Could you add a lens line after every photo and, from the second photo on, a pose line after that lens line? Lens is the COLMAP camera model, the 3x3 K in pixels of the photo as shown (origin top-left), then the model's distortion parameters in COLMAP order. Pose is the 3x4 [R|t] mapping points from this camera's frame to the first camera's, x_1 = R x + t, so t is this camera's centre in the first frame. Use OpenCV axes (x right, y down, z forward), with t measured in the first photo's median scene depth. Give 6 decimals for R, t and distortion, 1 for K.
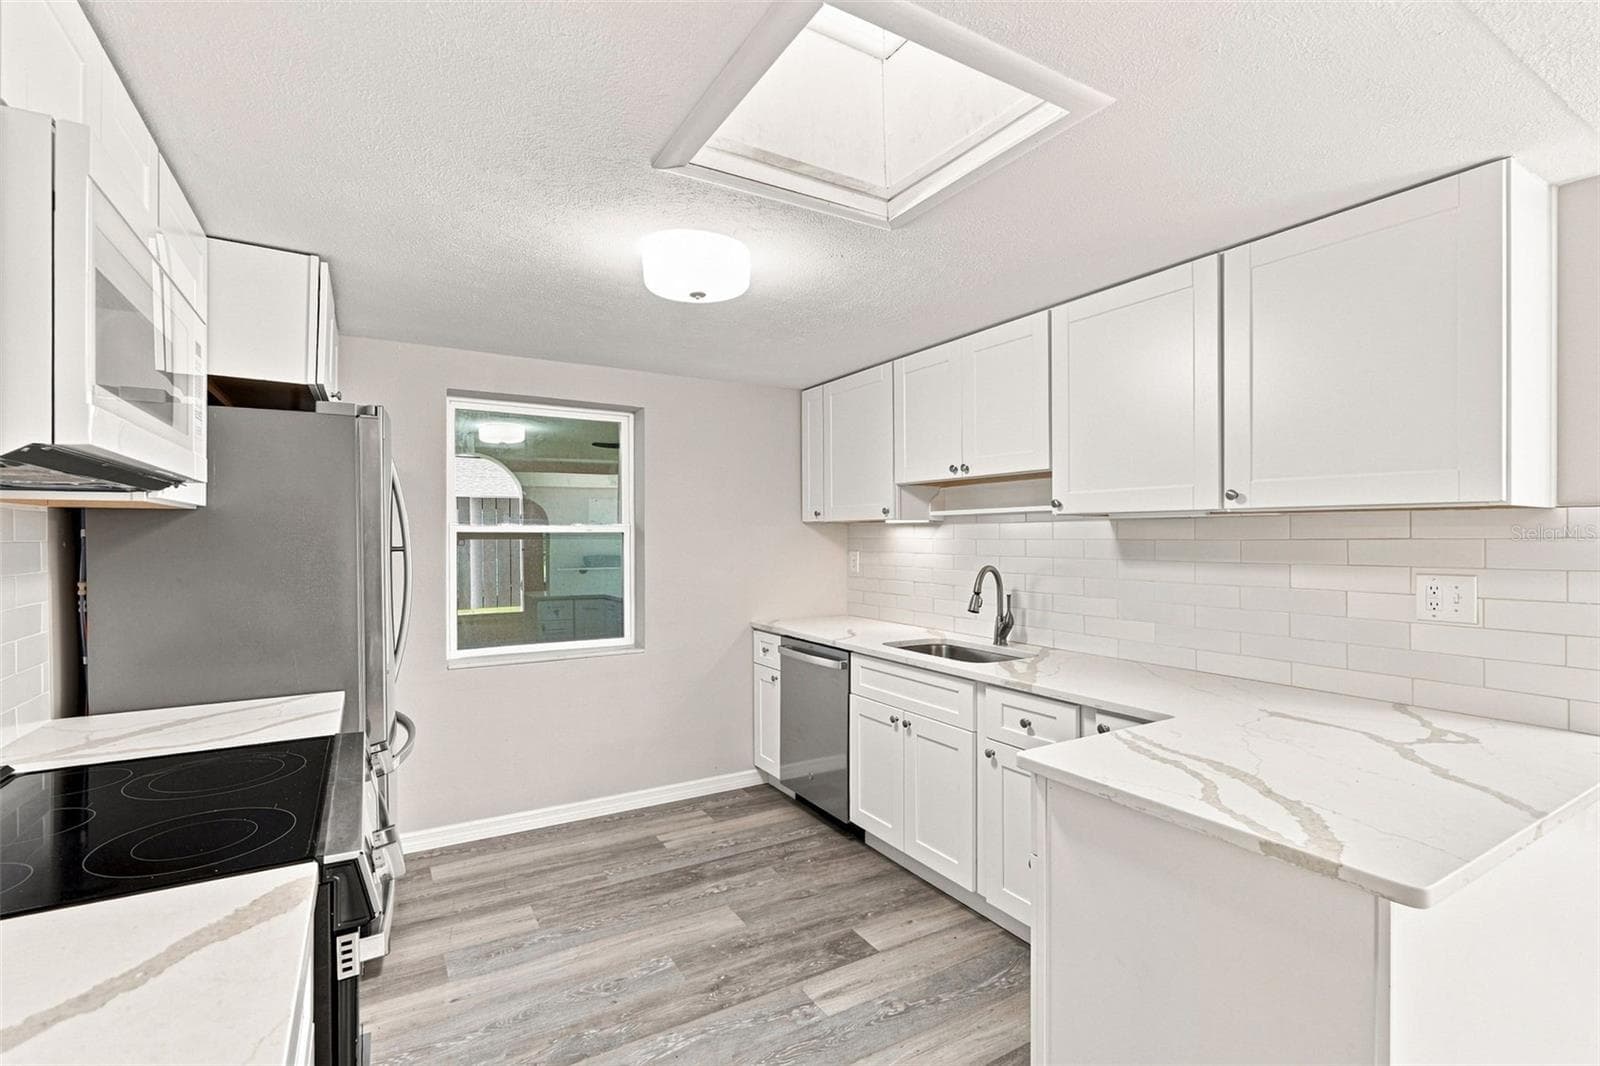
lens RADIAL K [[724.3, 0, 799.1], [0, 724.3, 536.6], [0, 0, 1]] dist [-0.000890, 0.000170]
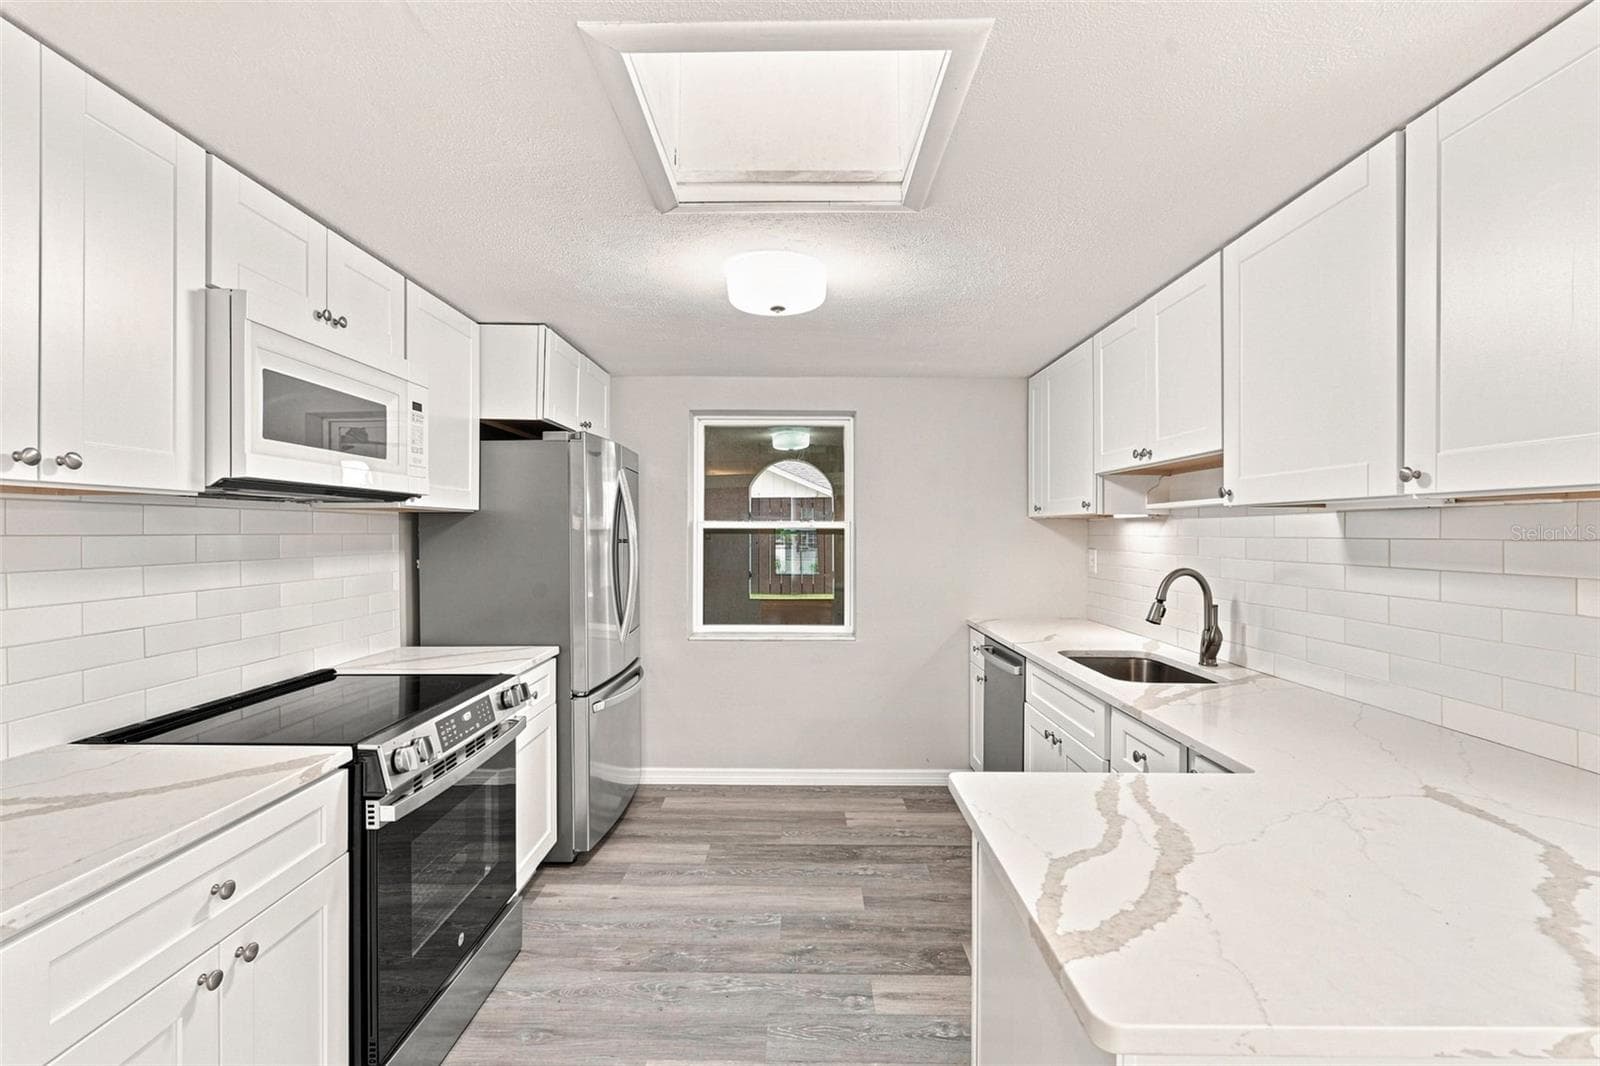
lens RADIAL K [[707.7, 0, 795.5], [0, 707.7, 534.6], [0, 0, 1]] dist [-0.003332, -0.000290]
pose [[0.855985, 0.005139, -0.516975, 0.340755], [-0.003557, 0.999985, 0.004052, -0.000477], [0.516988, -0.001629, 0.855991, 0.085166]]
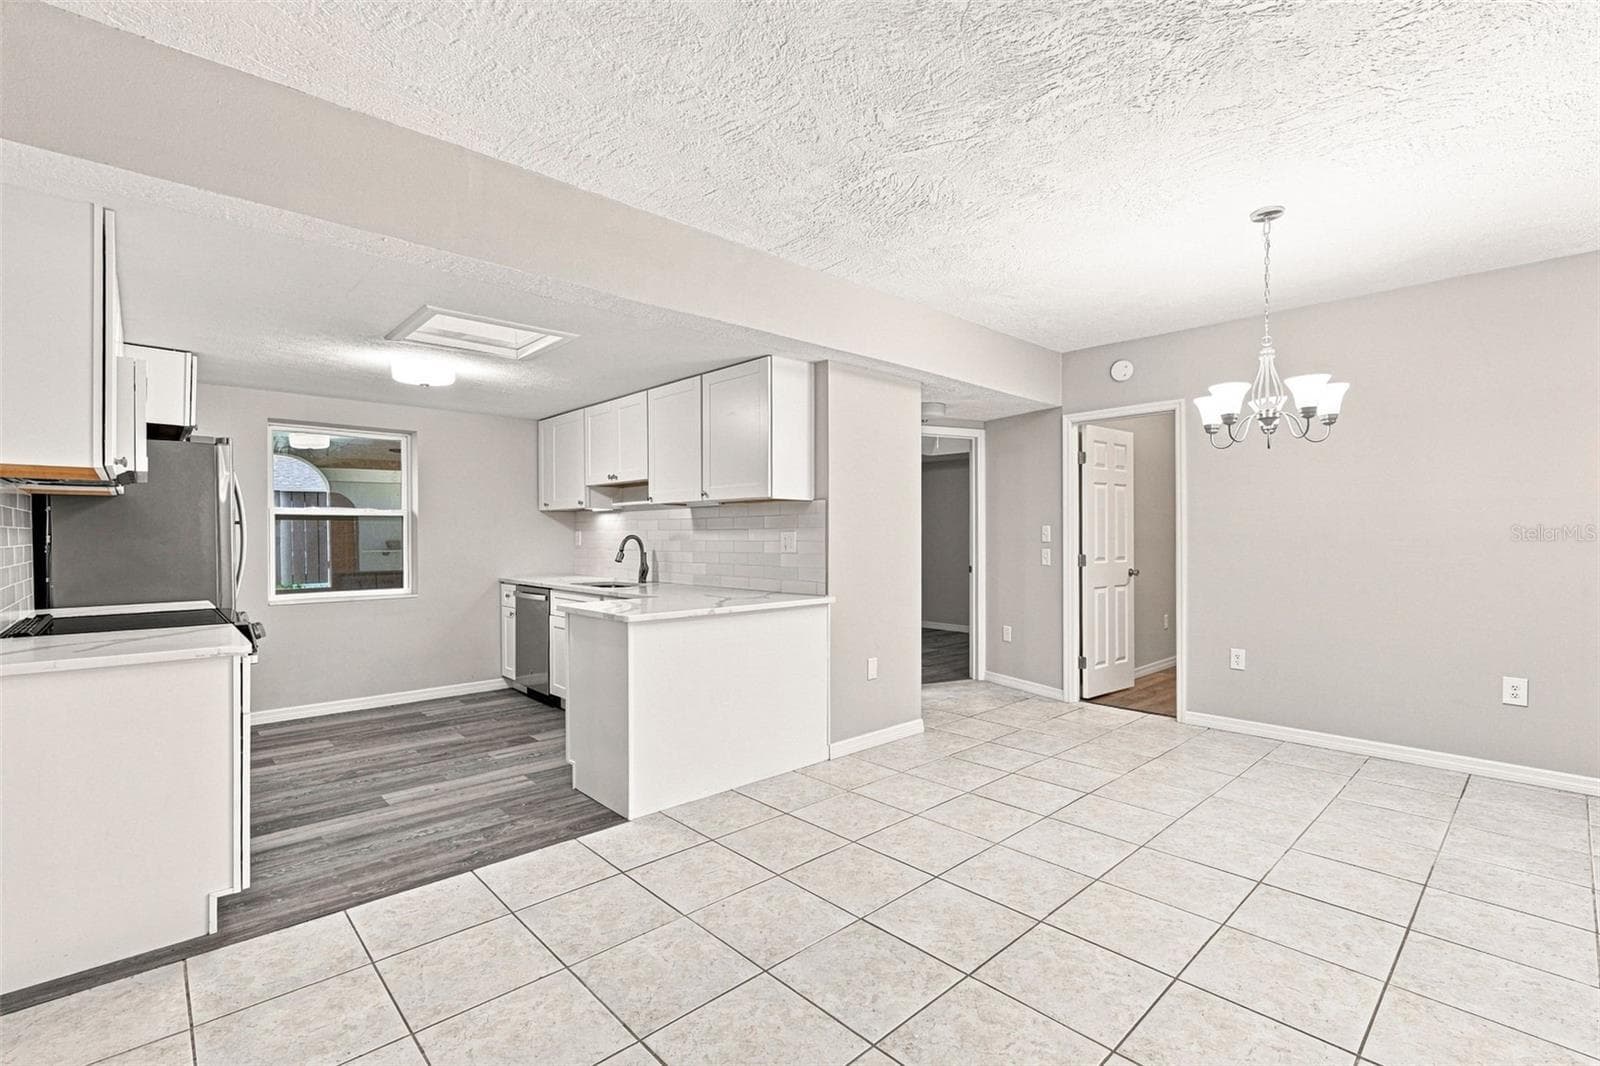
lens RADIAL K [[707.7, 0, 795.5], [0, 707.7, 534.6], [0, 0, 1]] dist [-0.003332, -0.000290]
pose [[0.978046, -0.001364, 0.208383, 0.331473], [0.001102, 0.999998, 0.001377, 0.042565], [-0.208384, -0.001118, 0.978046, -0.787782]]
